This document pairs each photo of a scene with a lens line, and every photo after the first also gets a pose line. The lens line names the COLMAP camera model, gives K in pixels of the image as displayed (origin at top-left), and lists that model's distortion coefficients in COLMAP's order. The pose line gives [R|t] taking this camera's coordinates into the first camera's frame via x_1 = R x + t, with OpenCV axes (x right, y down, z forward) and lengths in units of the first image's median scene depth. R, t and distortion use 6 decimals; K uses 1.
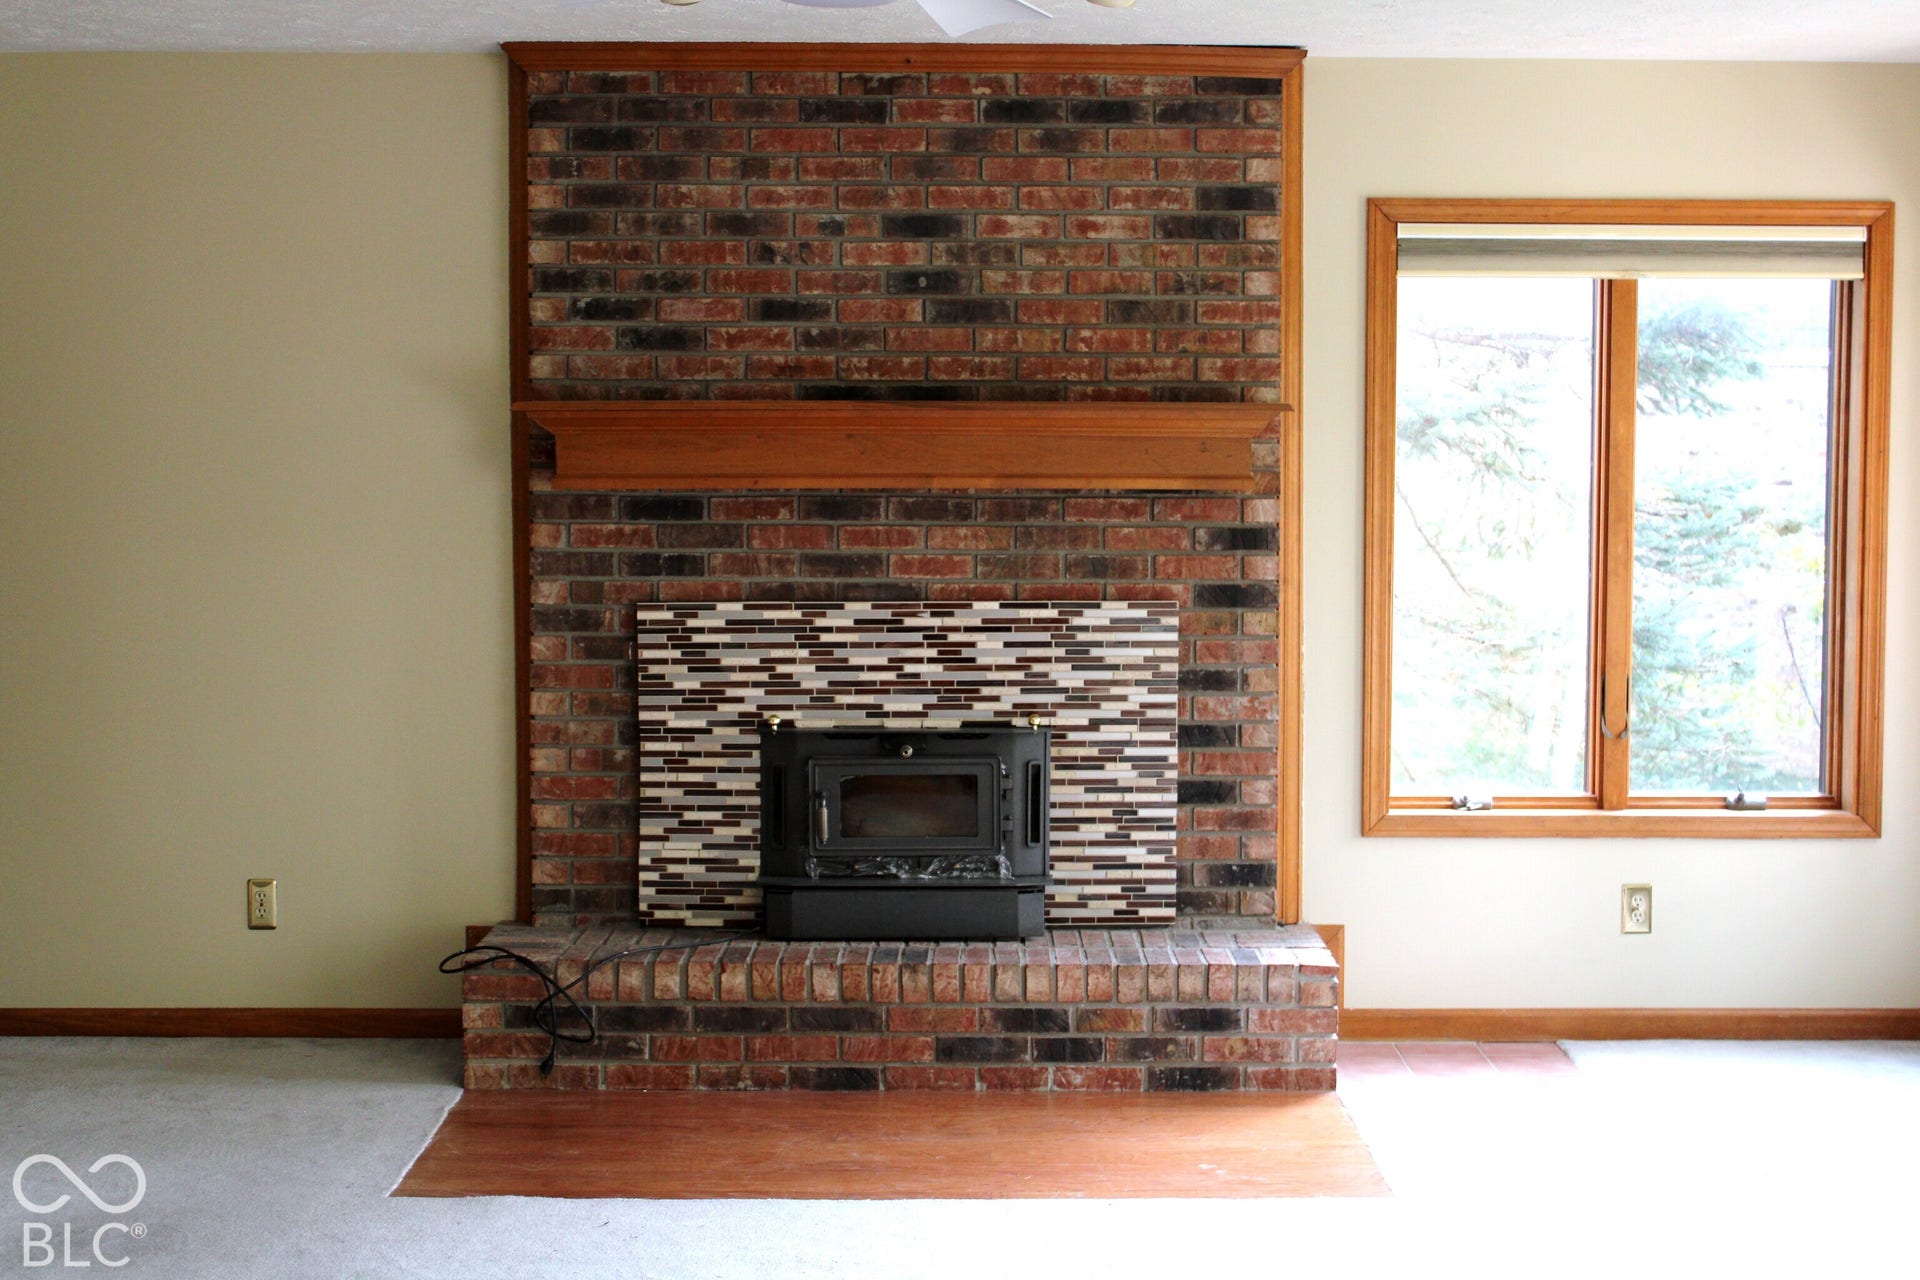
lens RADIAL K [[3265.5, 0, 973.4], [0, 3265.5, 633.2], [0, 0, 1]] dist [0.377043, 0.000000]
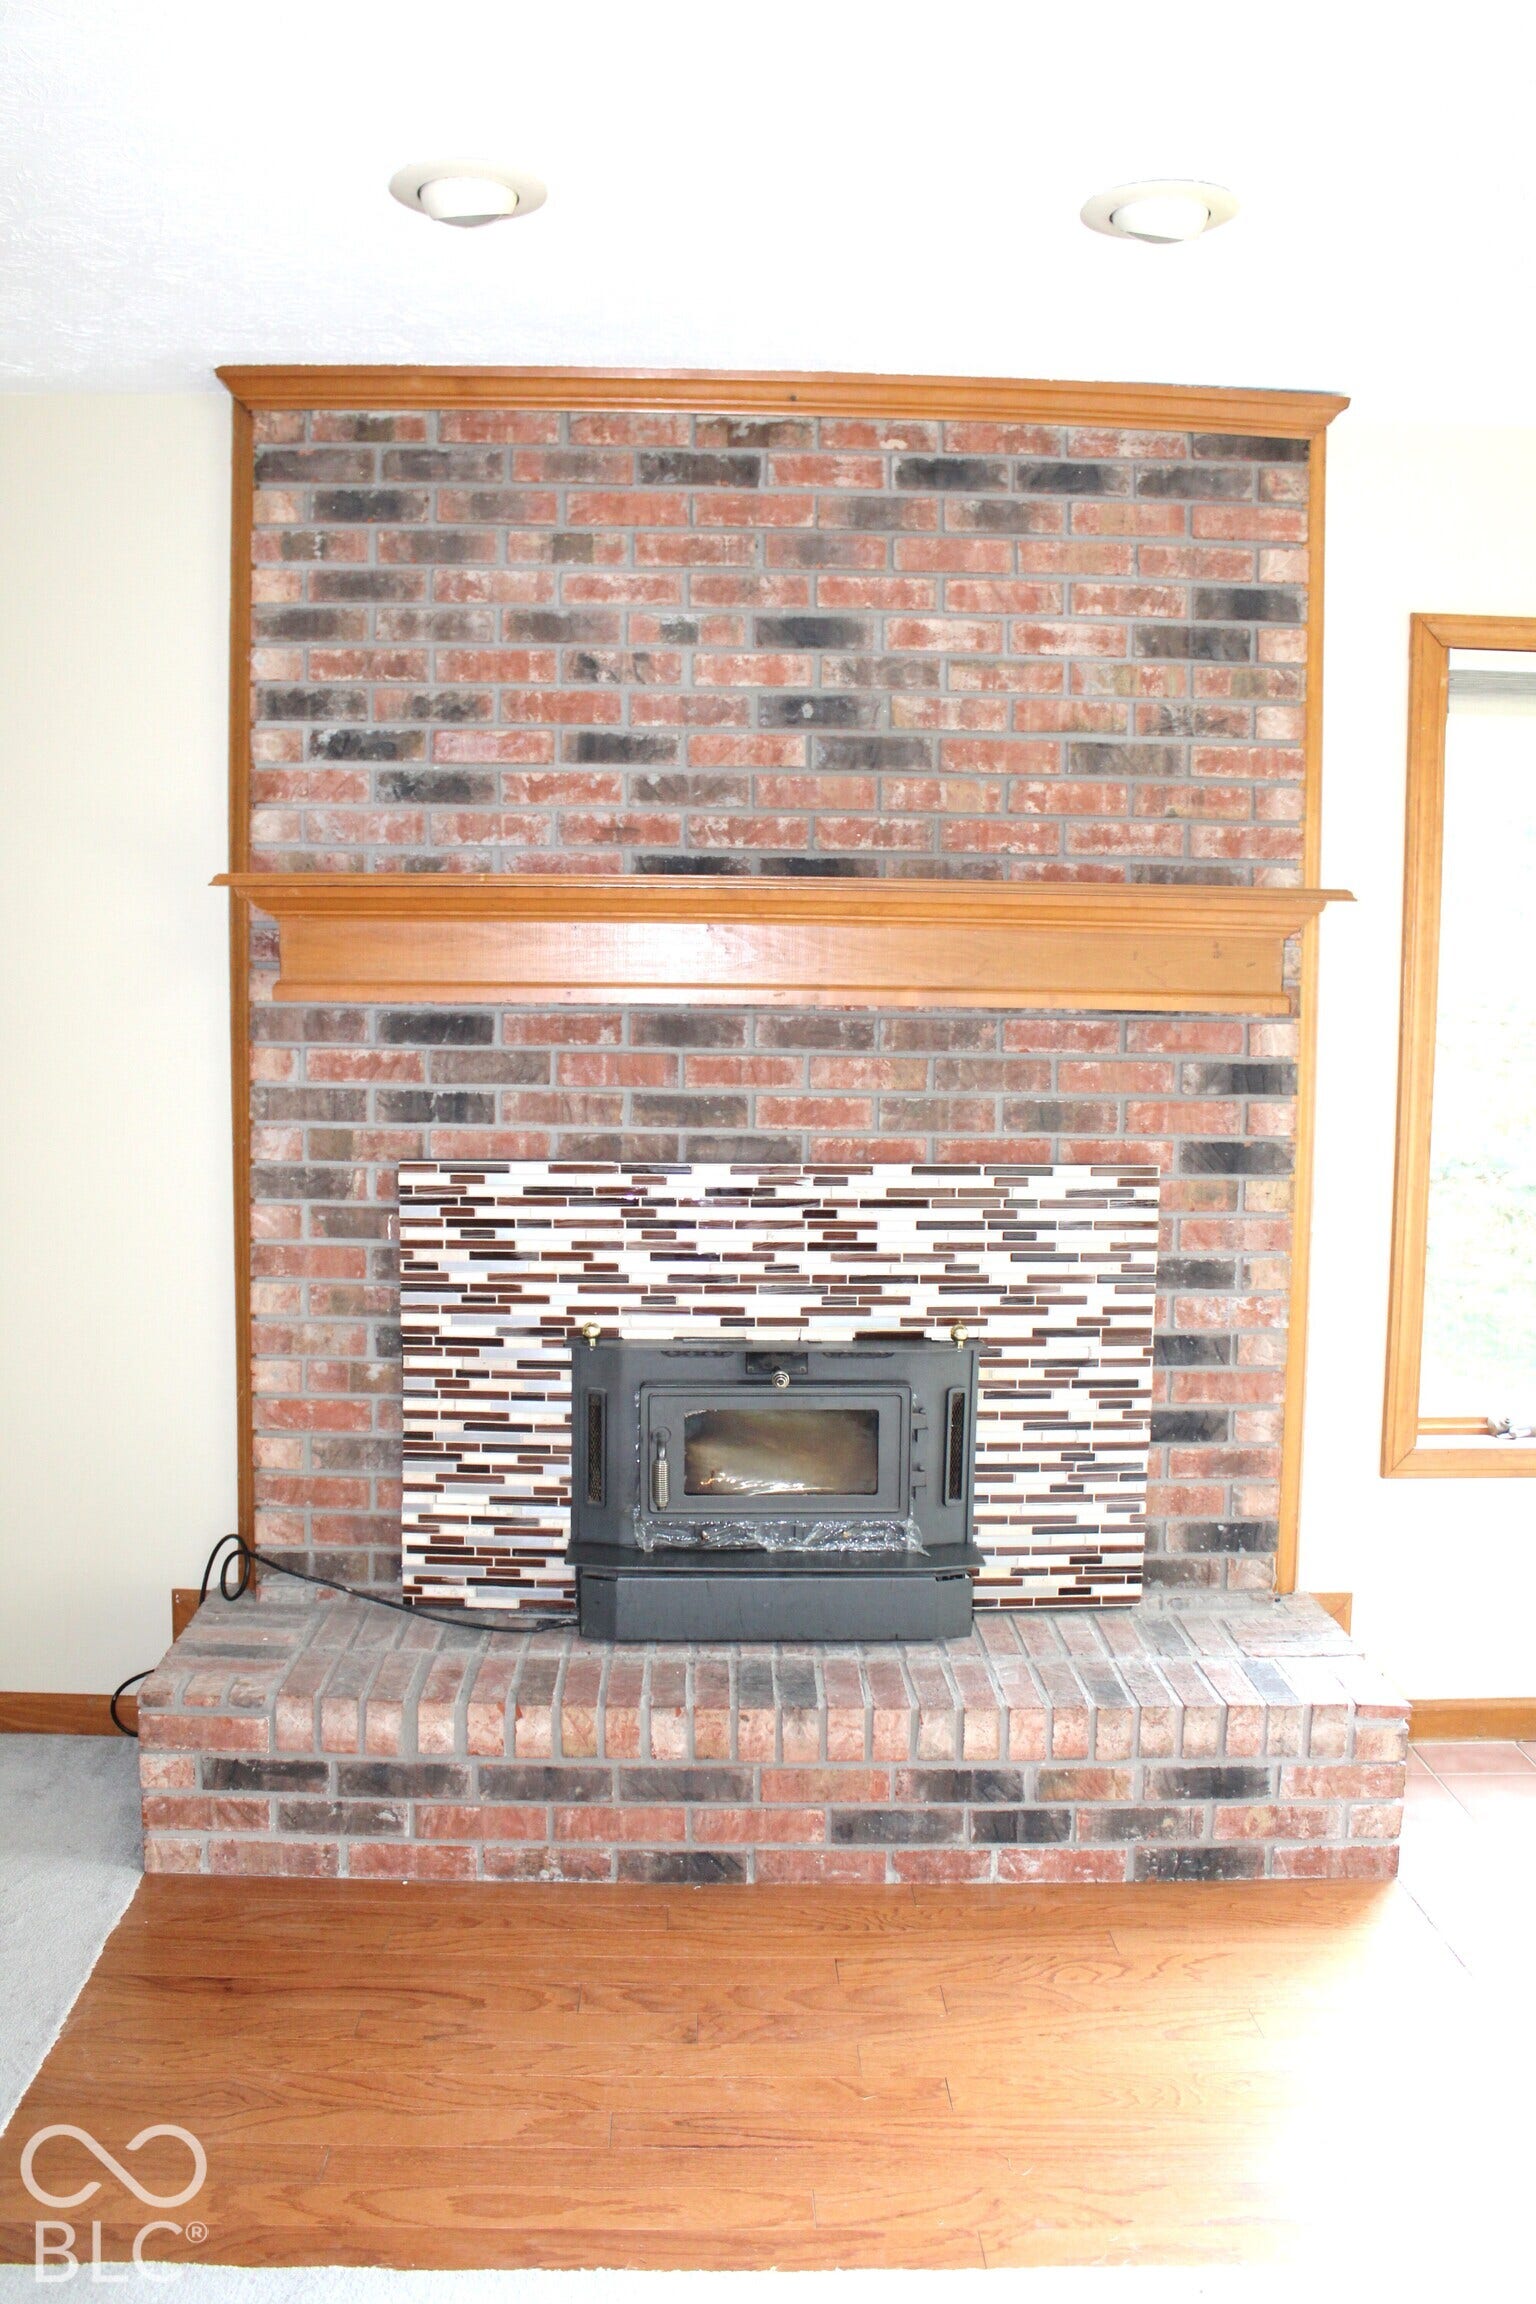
lens RADIAL K [[2129.8, 0, 765.4], [0, 2129.8, 1143.0], [0, 0, 1]] dist [-0.008429, 0.009260]
pose [[0.999188, 0.009034, 0.039254, -0.041660], [-0.010485, 0.999264, 0.036910, -0.030907], [-0.038891, -0.037292, 0.998547, 0.538438]]
